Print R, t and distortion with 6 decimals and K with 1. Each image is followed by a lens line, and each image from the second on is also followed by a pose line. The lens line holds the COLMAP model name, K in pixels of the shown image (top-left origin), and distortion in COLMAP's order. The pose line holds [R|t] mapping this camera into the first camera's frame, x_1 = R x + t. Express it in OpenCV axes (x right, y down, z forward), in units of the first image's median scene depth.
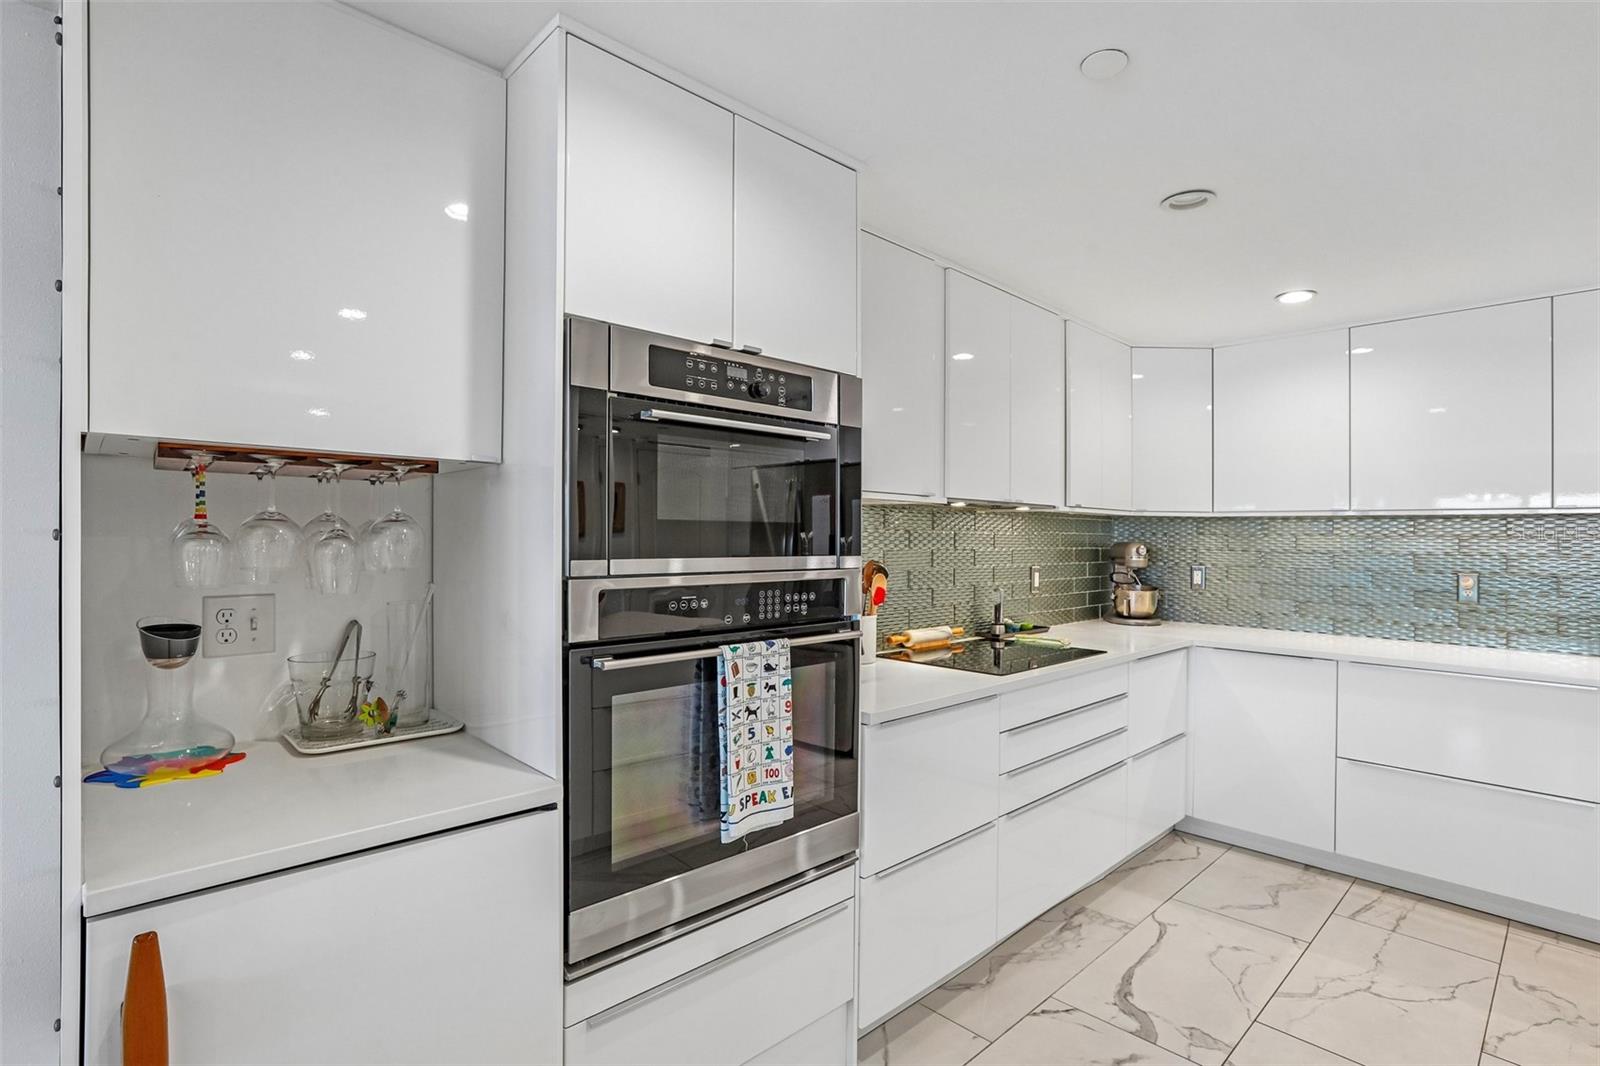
lens RADIAL K [[761.7, 0, 796.2], [0, 761.7, 540.1], [0, 0, 1]] dist [-0.046233, 0.016666]
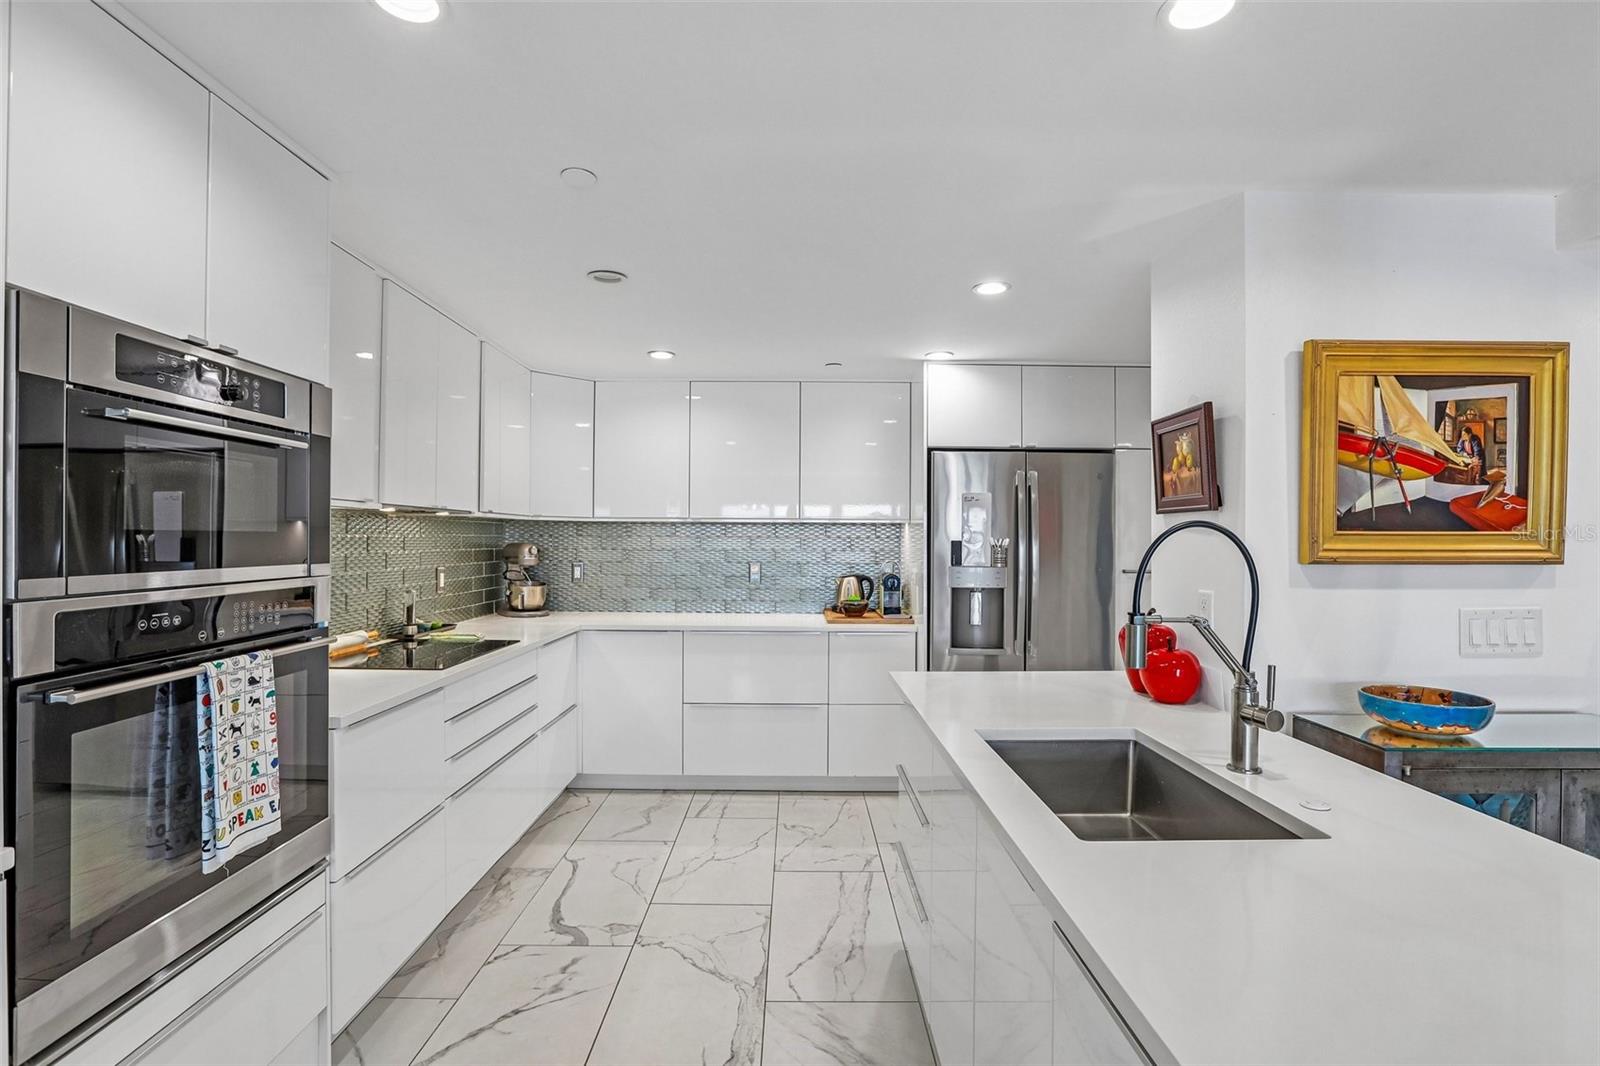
lens RADIAL K [[761.7, 0, 796.2], [0, 761.7, 540.1], [0, 0, 1]] dist [-0.046233, 0.016666]
pose [[0.683055, -0.007470, 0.730329, -0.170223], [0.005307, 0.999972, 0.005265, -0.009270], [-0.730348, 0.000279, 0.683075, -0.105467]]
